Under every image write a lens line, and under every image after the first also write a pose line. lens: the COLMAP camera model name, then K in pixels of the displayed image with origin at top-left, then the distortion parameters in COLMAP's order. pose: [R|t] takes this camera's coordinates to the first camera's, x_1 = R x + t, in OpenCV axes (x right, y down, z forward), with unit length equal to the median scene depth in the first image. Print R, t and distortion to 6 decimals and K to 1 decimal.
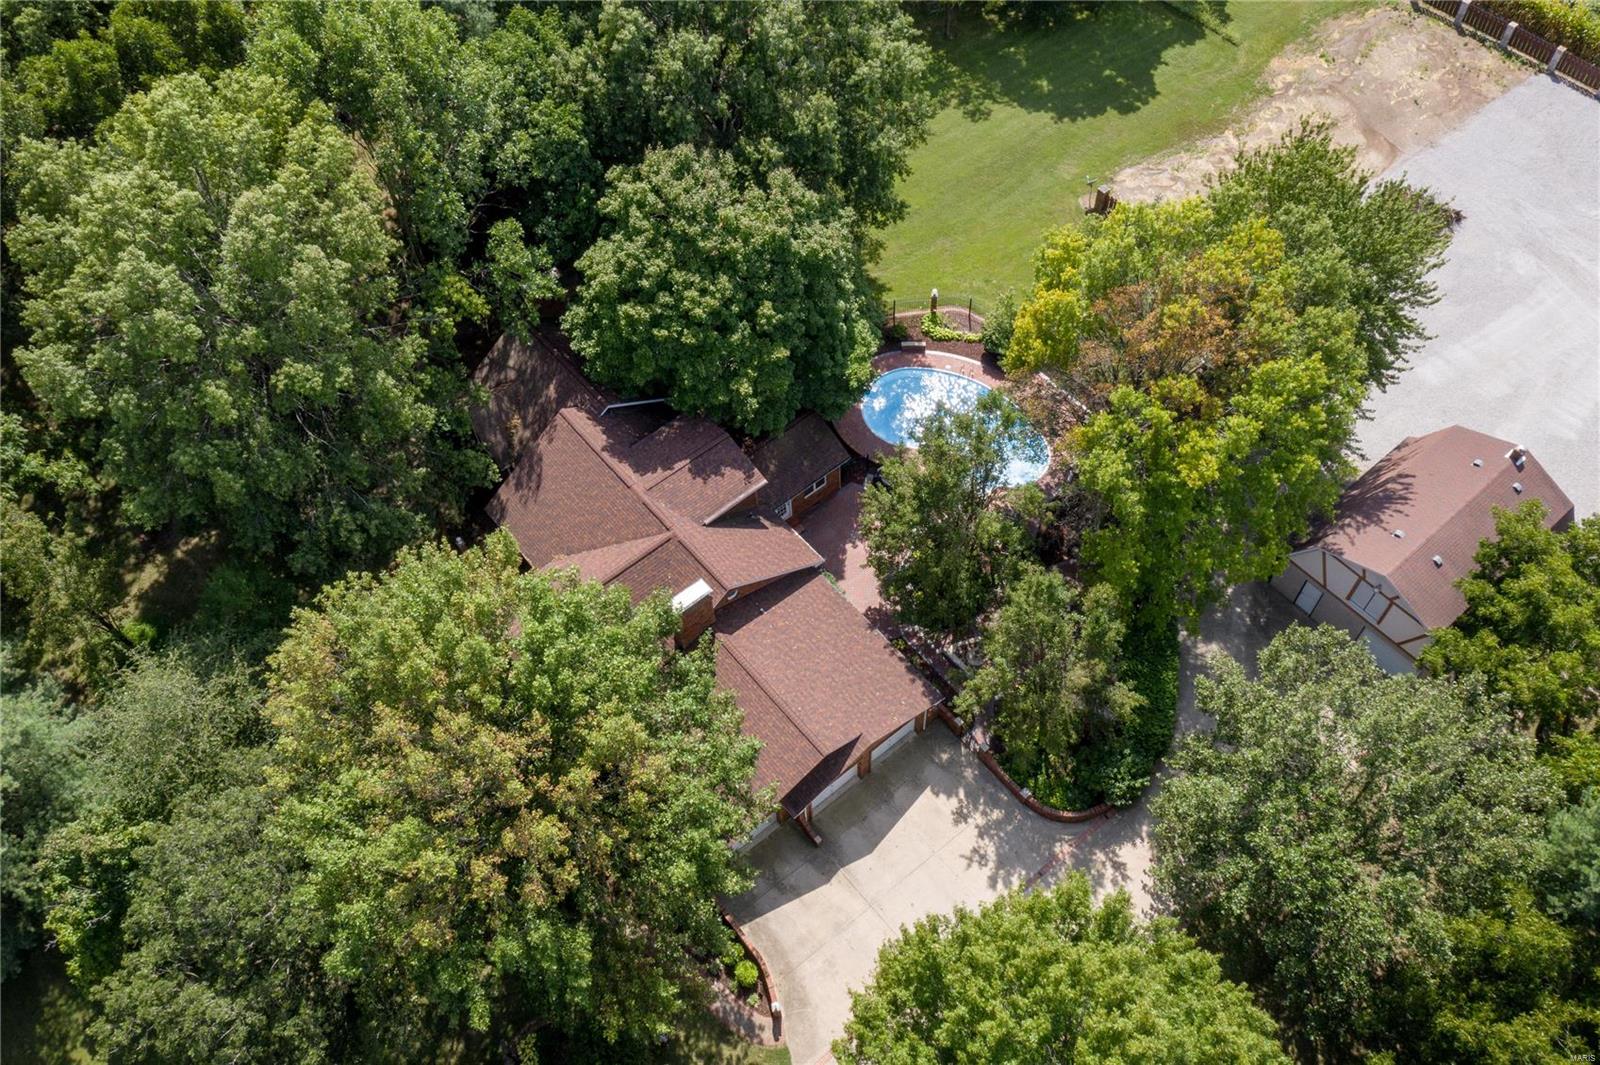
lens RADIAL K [[1251.1, 0, 800.0], [0, 1251.1, 532.5], [0, 0, 1]] dist [0.004448, -0.000911]
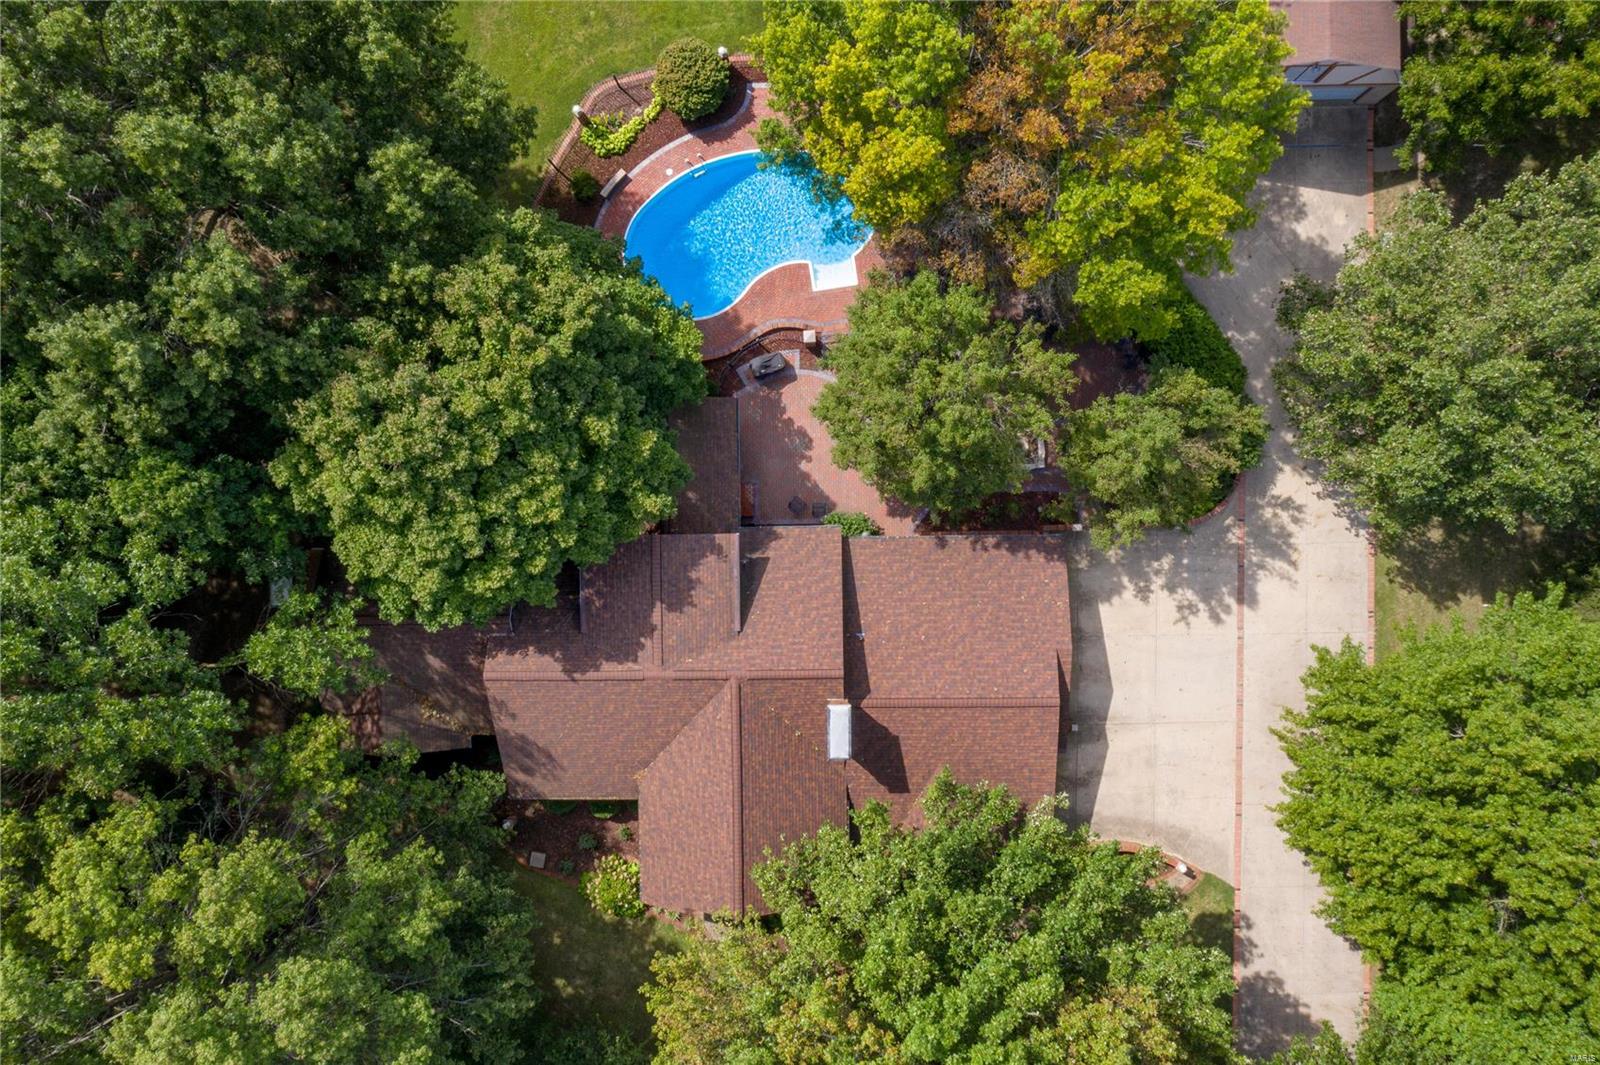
lens RADIAL K [[1261.8, 0, 834.3], [0, 1261.8, 539.5], [0, 0, 1]] dist [-0.007779, -0.003301]
pose [[0.630730, -0.775930, 0.010594, 0.002130], [0.643255, 0.530420, 0.552158, -0.450794], [-0.434055, -0.341448, 0.833672, 0.305406]]
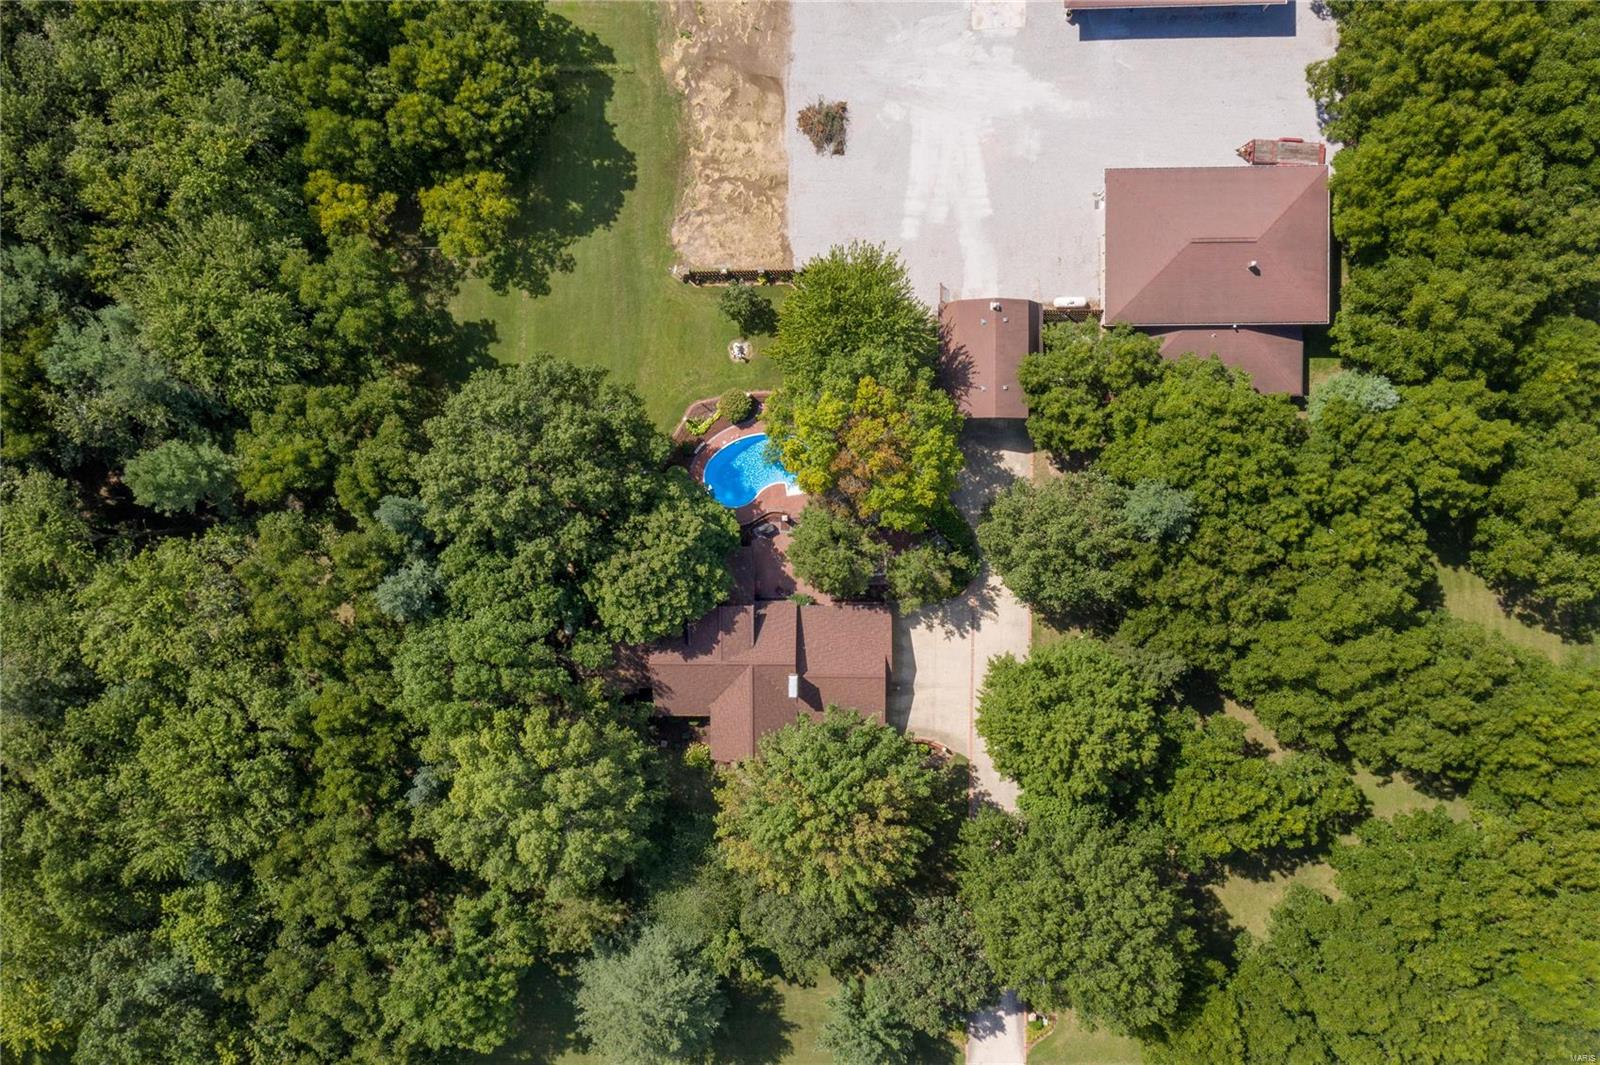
lens RADIAL K [[1251.1, 0, 800.0], [0, 1251.1, 532.5], [0, 0, 1]] dist [0.004448, -0.000911]
pose [[0.636515, -0.770997, -0.020310, 0.149245], [0.661111, 0.531856, 0.529208, -1.095853], [-0.397216, -0.350276, 0.848249, -0.643178]]
